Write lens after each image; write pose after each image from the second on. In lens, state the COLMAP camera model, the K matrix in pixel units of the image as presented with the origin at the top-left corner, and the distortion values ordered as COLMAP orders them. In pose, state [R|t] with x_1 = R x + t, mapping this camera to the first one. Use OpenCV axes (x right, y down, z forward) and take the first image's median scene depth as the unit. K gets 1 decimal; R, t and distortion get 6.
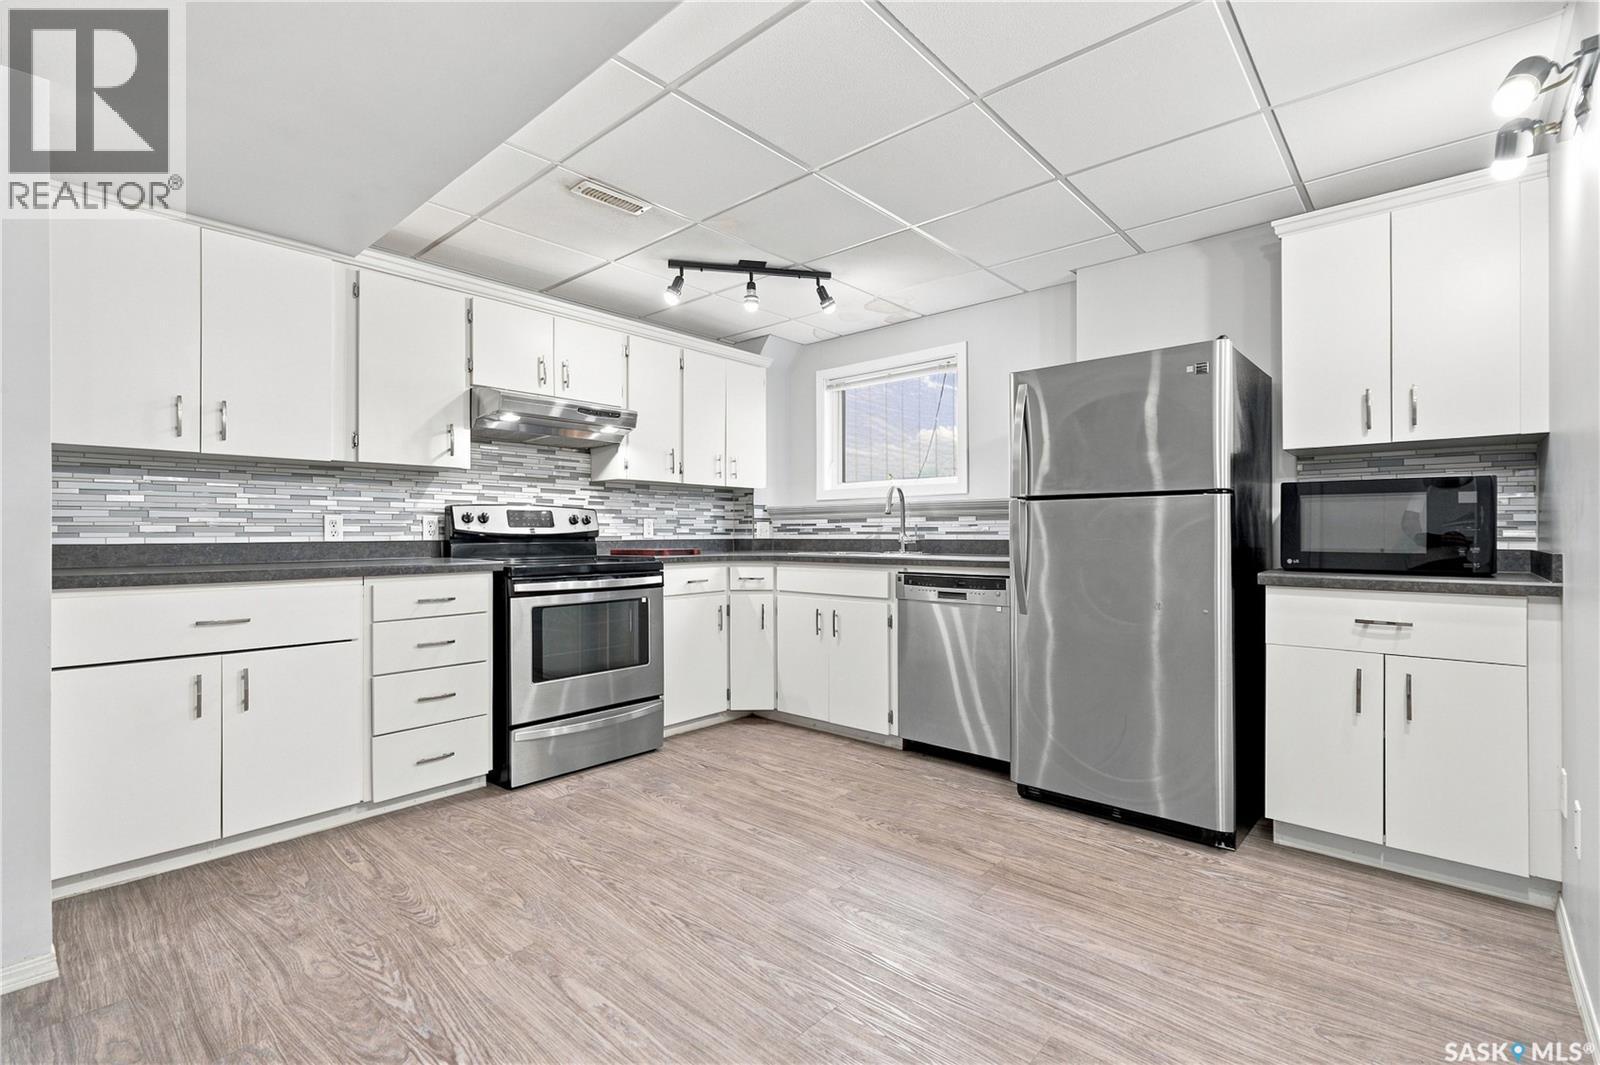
lens RADIAL K [[721.2, 0, 796.5], [0, 721.2, 526.1], [0, 0, 1]] dist [0.001946, 0.000367]
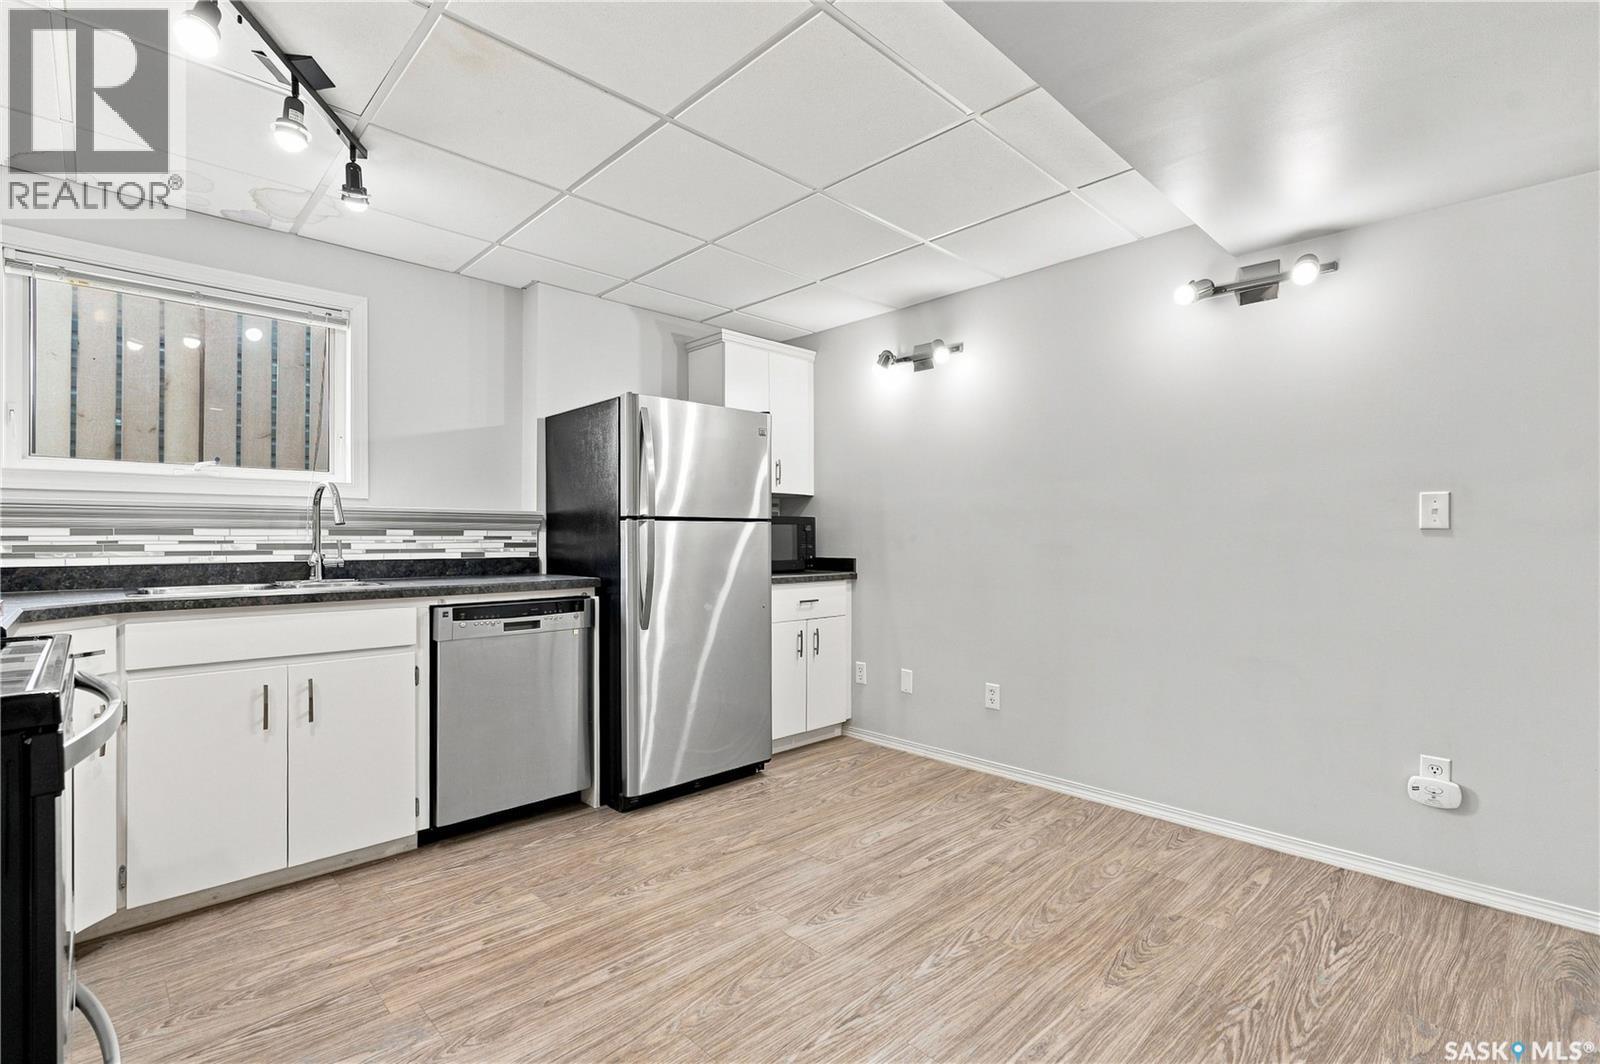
lens RADIAL K [[733.6, 0, 800.0], [0, 733.6, 532.0], [0, 0, 1]] dist [0.000698, 0.000772]
pose [[0.066096, 0.009251, 0.997770, -0.548028], [-0.009230, 0.999920, -0.008659, -0.008328], [-0.997771, -0.008638, 0.066176, 0.538515]]
